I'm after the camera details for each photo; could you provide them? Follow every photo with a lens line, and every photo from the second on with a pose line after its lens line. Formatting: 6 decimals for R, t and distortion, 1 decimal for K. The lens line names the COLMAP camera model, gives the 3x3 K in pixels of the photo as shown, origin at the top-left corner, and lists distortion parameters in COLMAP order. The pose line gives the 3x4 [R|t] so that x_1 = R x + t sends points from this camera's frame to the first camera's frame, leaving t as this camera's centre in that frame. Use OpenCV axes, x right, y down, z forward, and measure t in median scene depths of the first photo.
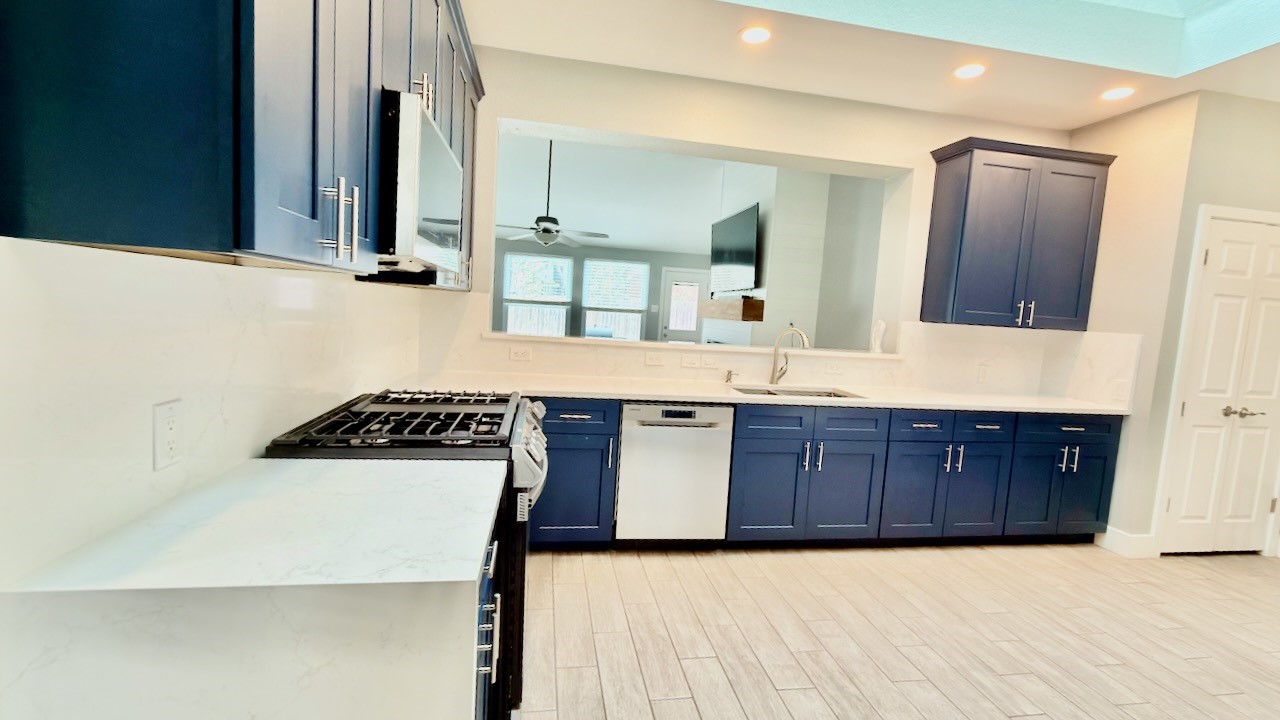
lens RADIAL K [[539.1, 0, 642.6], [0, 539.1, 361.8], [0, 0, 1]] dist [-0.001838, 0.000031]
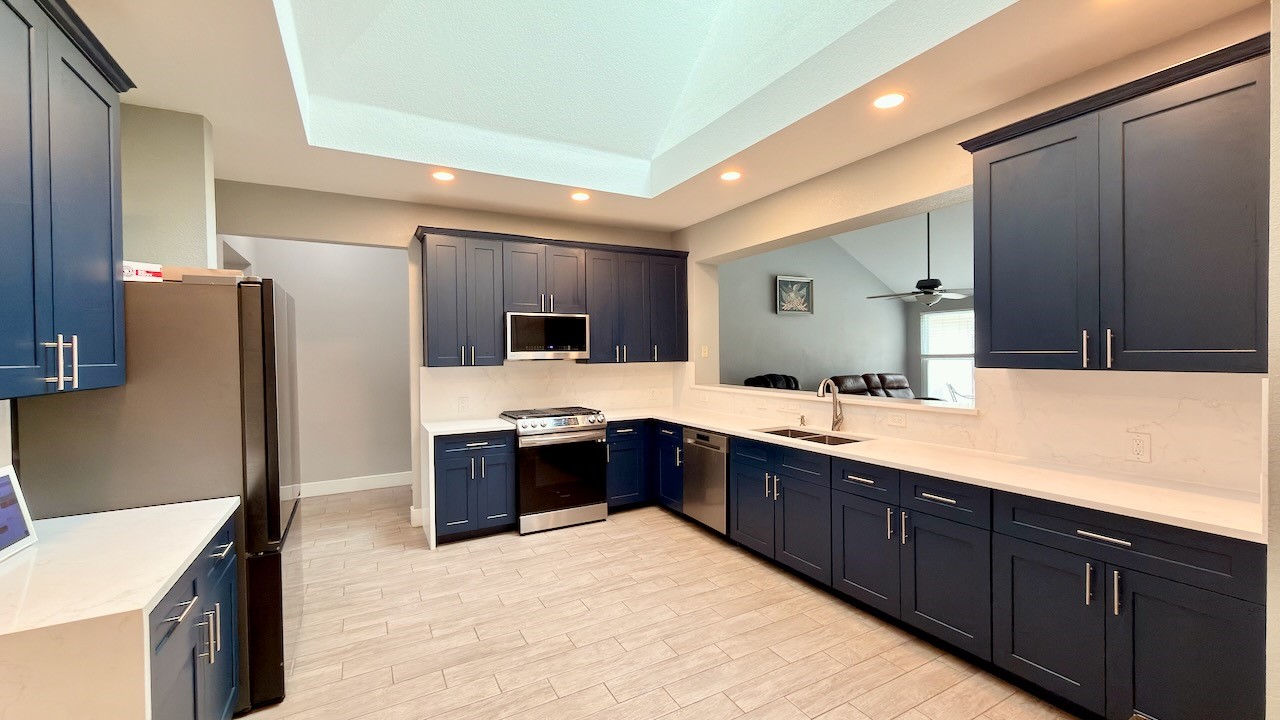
lens RADIAL K [[513.0, 0, 640.2], [0, 513.0, 358.8], [0, 0, 1]] dist [-0.000395, -0.000009]
pose [[0.324306, -0.053748, -0.944424, 1.513738], [-0.053977, 0.995706, -0.075201, -0.003957], [0.944411, 0.075365, 0.320012, 0.401803]]
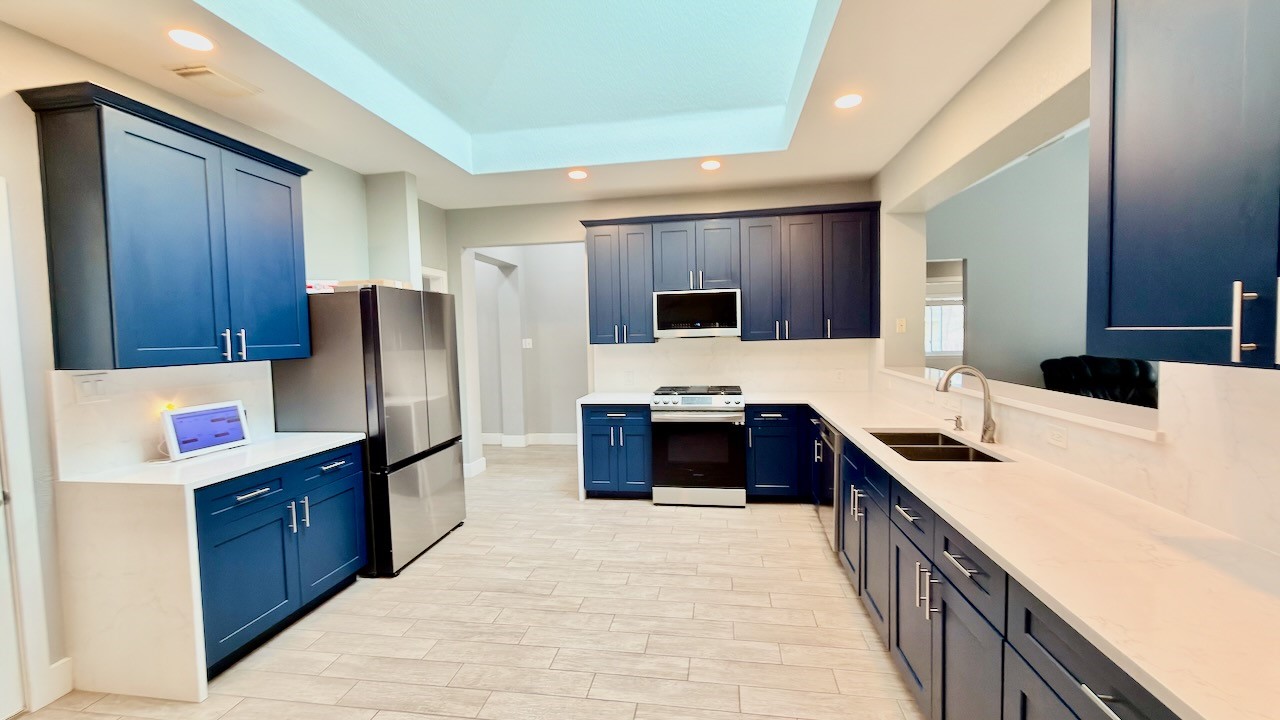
lens RADIAL K [[513.0, 0, 639.8], [0, 513.0, 358.9], [0, 0, 1]] dist [-0.000395, -0.000009]
pose [[-0.325842, -0.004612, -0.945413, 1.464798], [-0.080288, 0.996511, 0.022810, -0.067772], [0.942009, 0.083338, -0.325075, 1.066887]]
